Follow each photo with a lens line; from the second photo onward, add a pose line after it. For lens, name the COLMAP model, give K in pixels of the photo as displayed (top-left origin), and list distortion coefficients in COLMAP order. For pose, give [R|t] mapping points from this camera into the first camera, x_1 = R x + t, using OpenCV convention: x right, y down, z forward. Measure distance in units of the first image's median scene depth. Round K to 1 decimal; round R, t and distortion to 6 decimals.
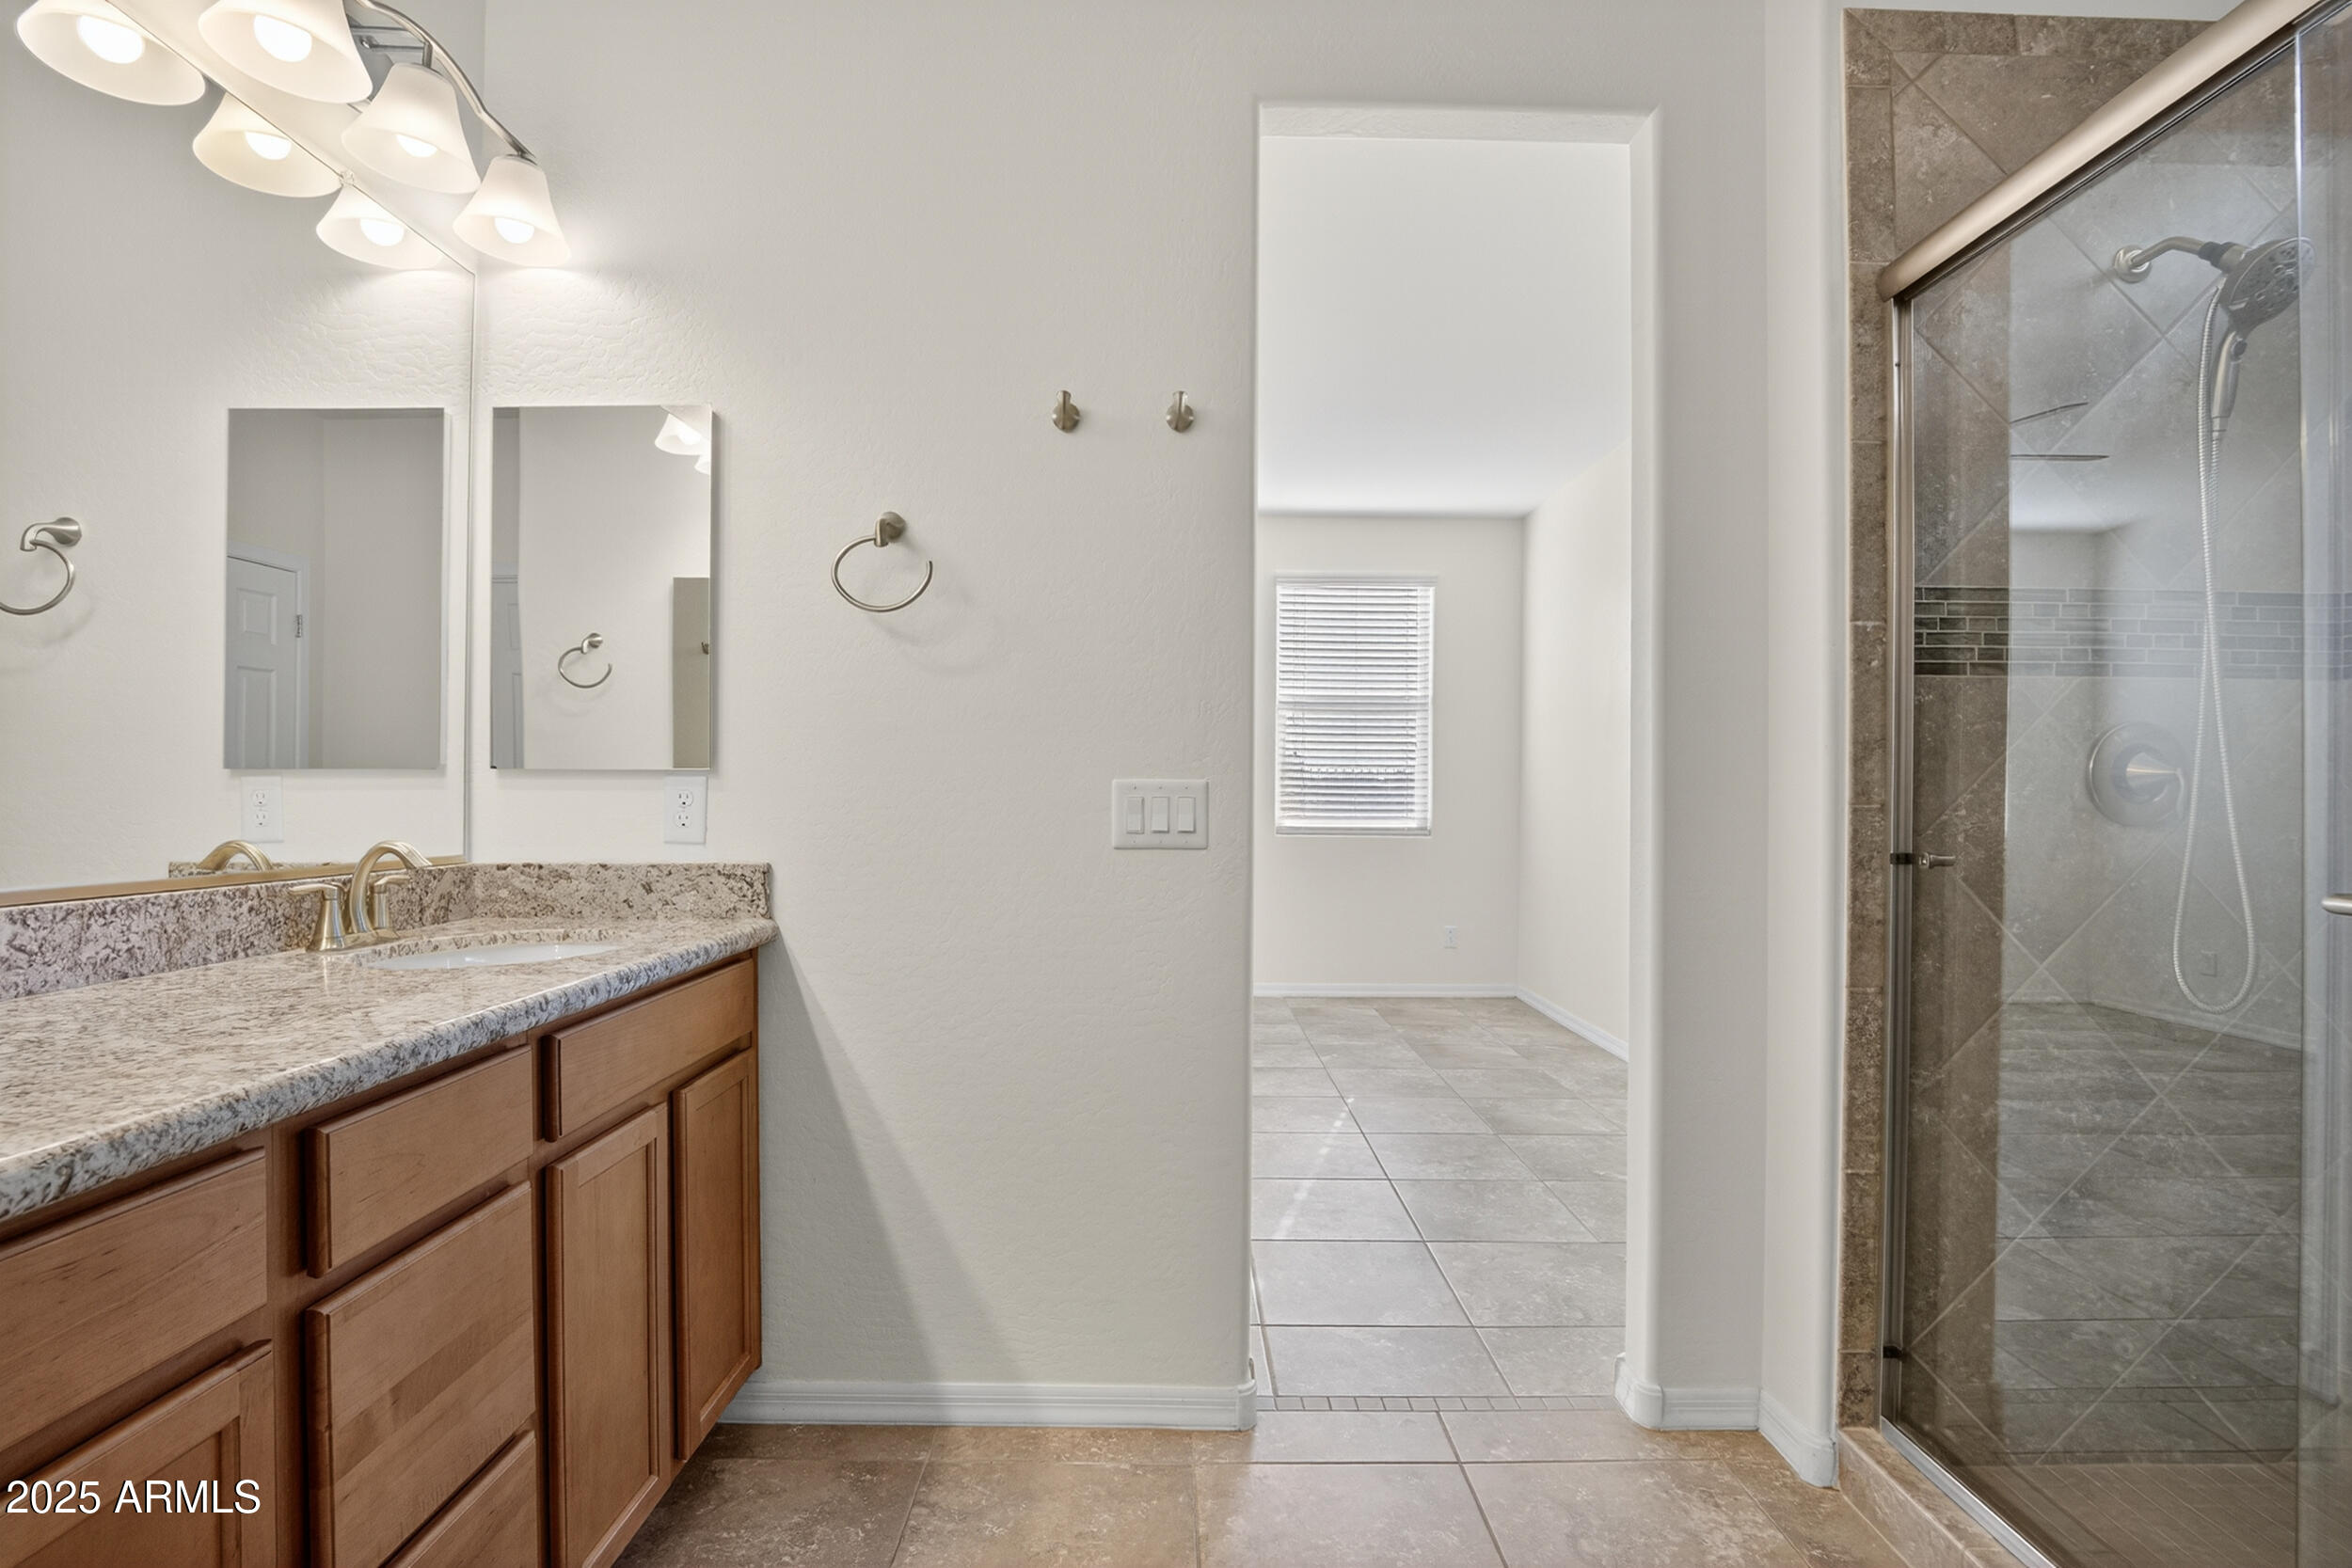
lens RADIAL K [[1104.9, 0, 1159.8], [0, 1104.9, 779.7], [0, 0, 1]] dist [-0.033384, 0.005850]
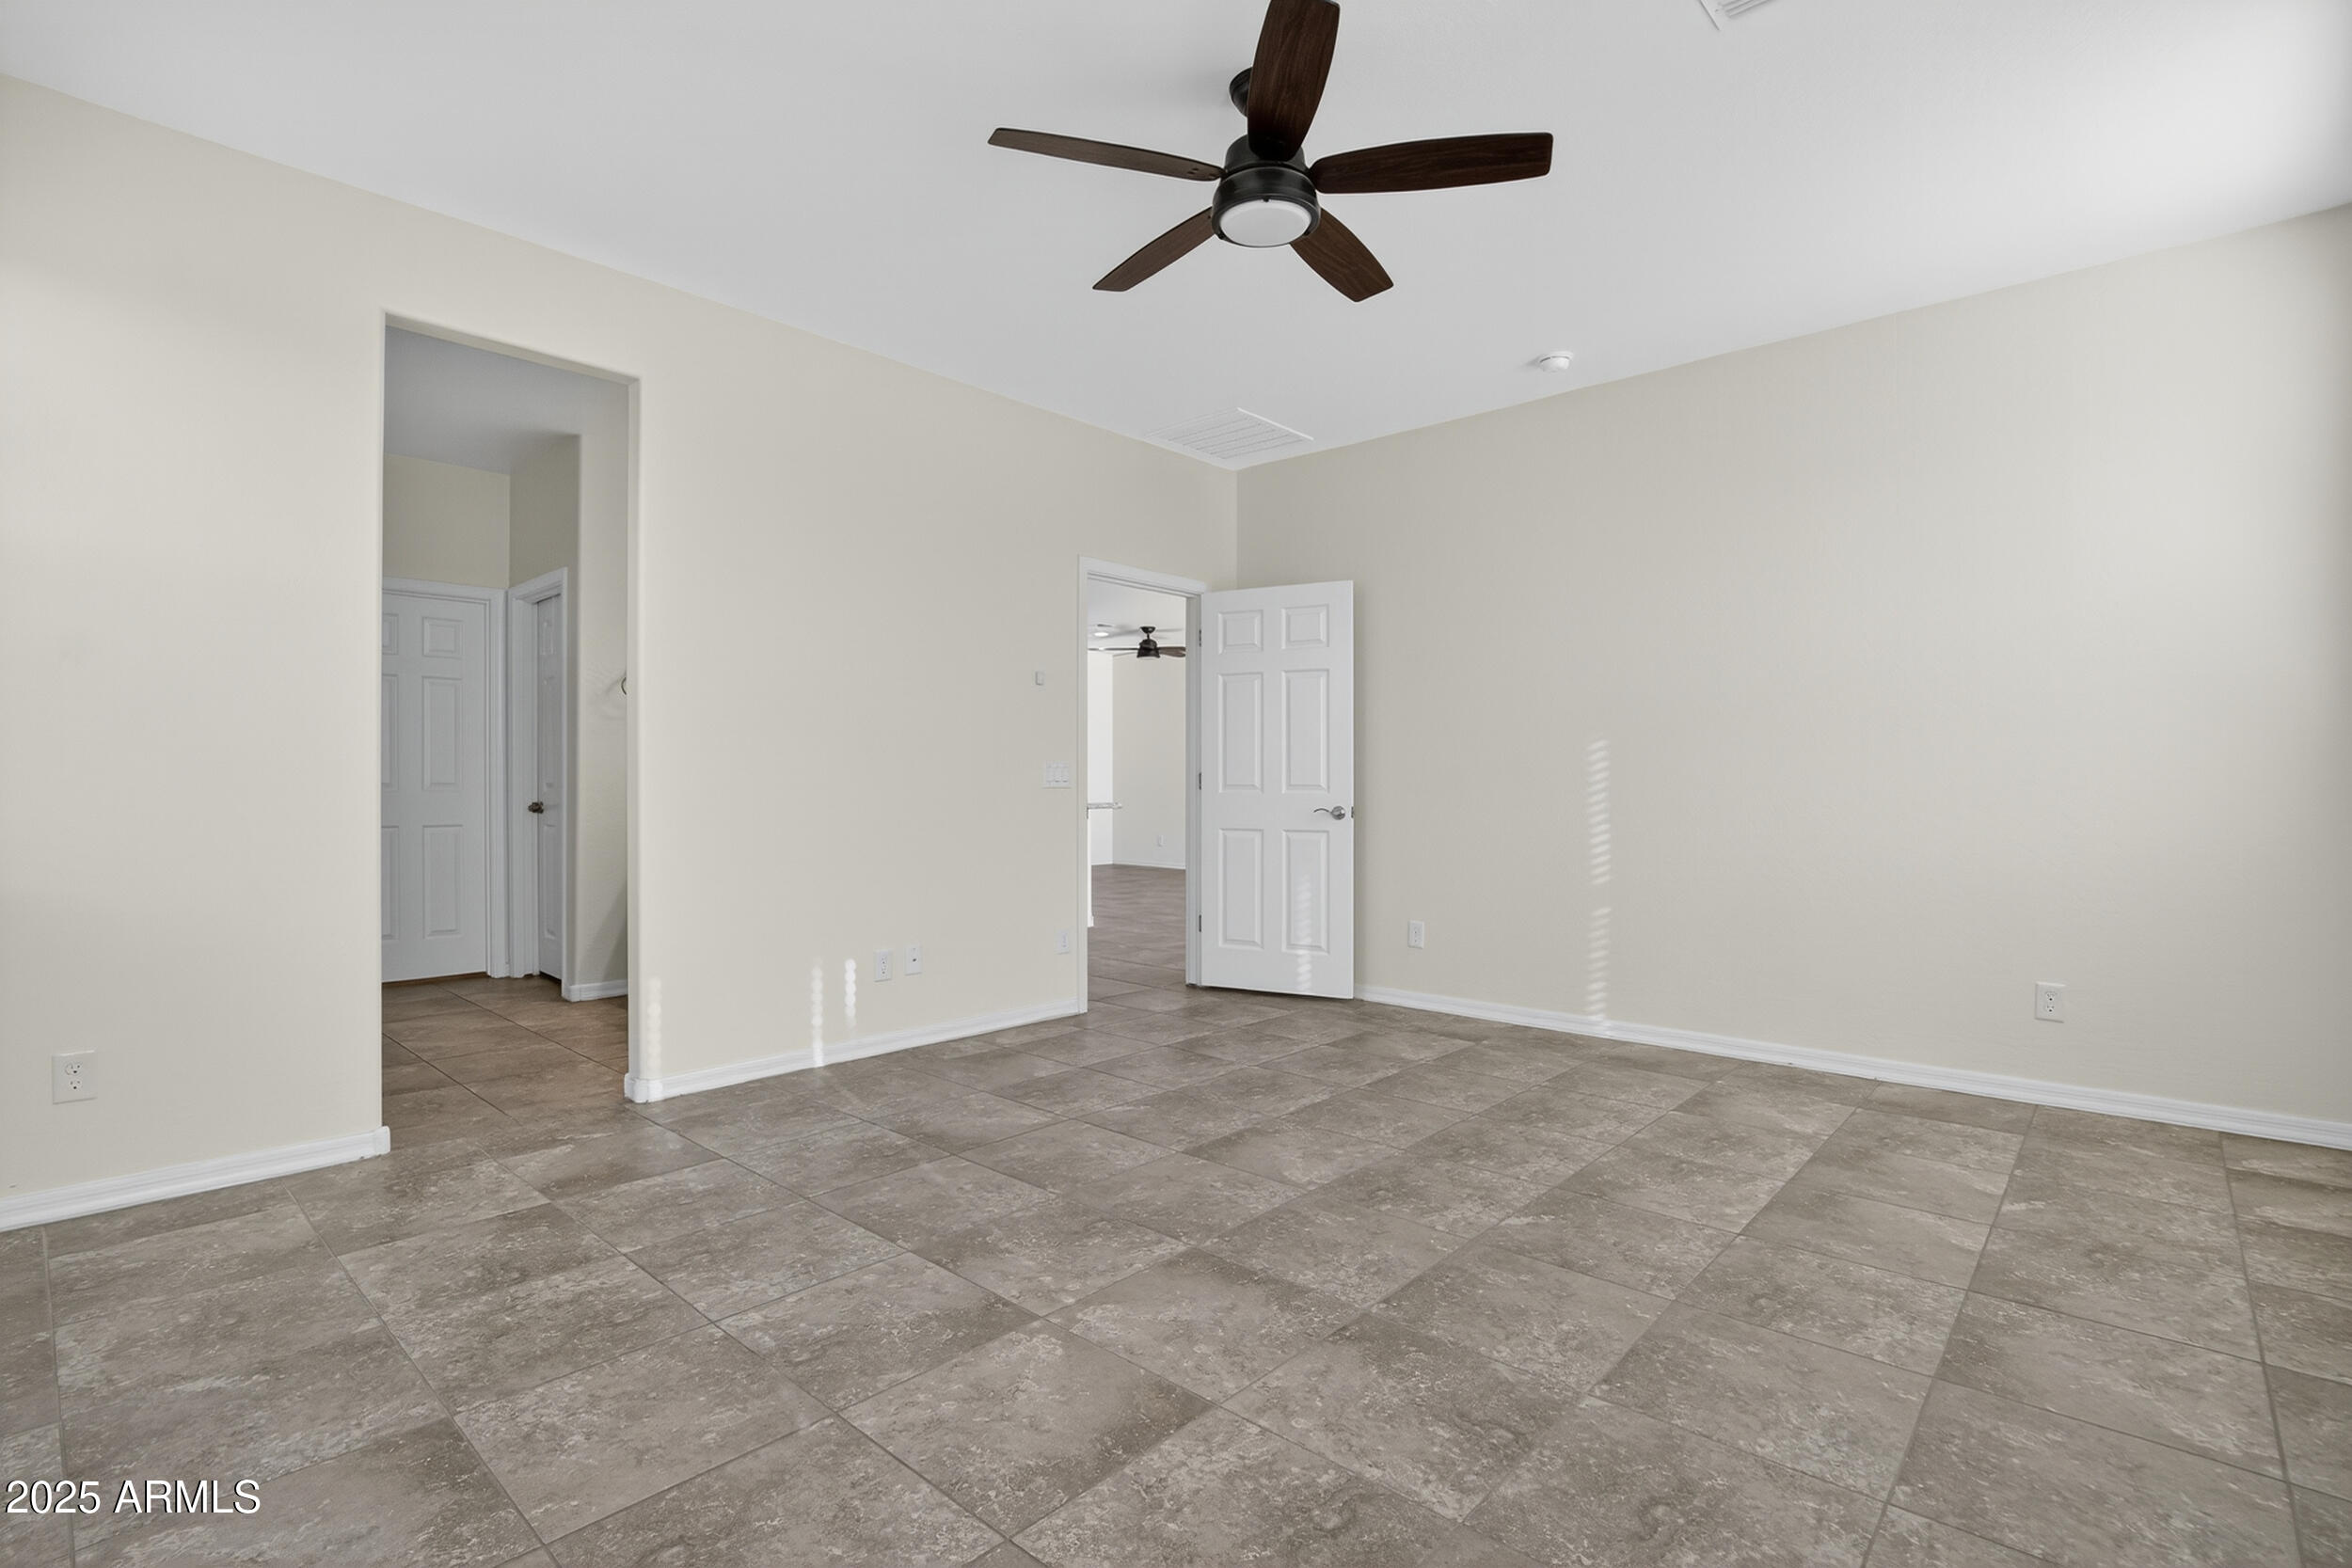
lens RADIAL K [[1104.9, 0, 1198.9], [0, 1104.9, 786.2], [0, 0, 1]] dist [-0.033384, 0.005850]
pose [[-0.658845, -0.005455, -0.752259, 0.963367], [0.005413, 0.999913, -0.011992, 0.097307], [0.752259, -0.011972, -0.658758, 3.367084]]
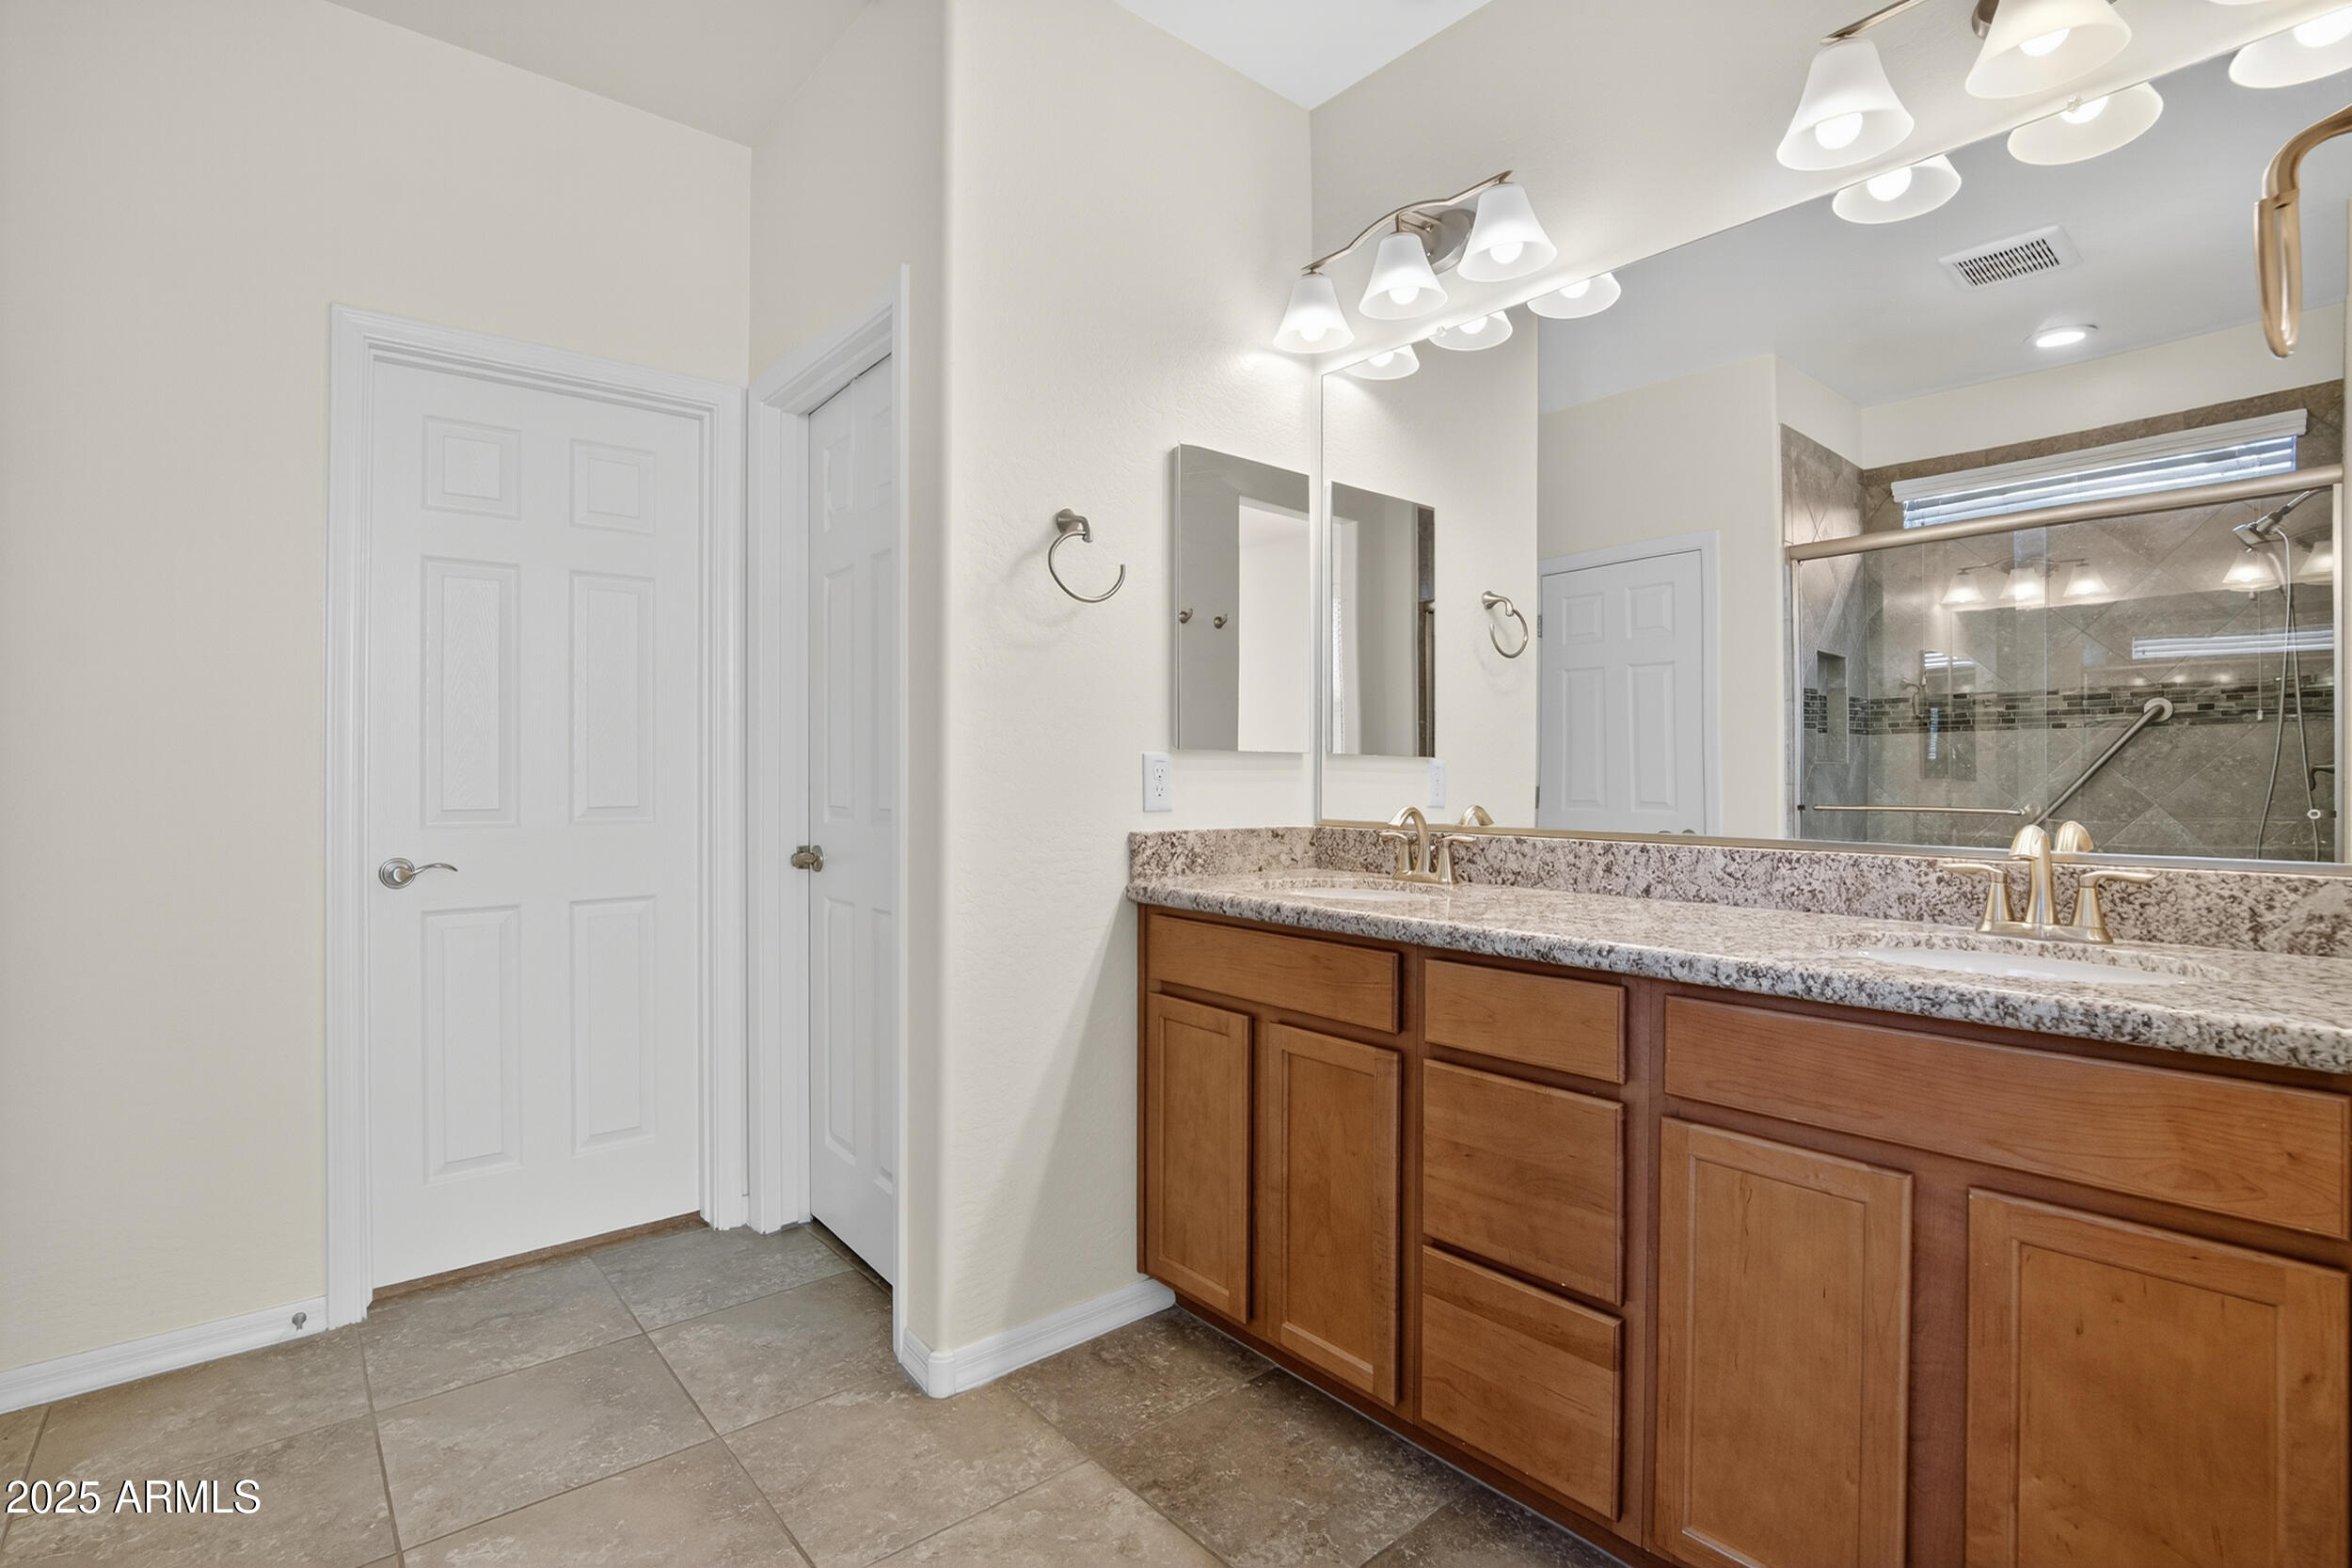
lens RADIAL K [[1104.9, 0, 1212.8], [0, 1104.9, 756.2], [0, 0, 1]] dist [-0.033384, 0.005850]
pose [[-0.742356, -0.015149, -0.669835, 0.386452], [0.005992, 0.999554, -0.029247, 0.018934], [0.669979, -0.025725, -0.741934, 1.138679]]
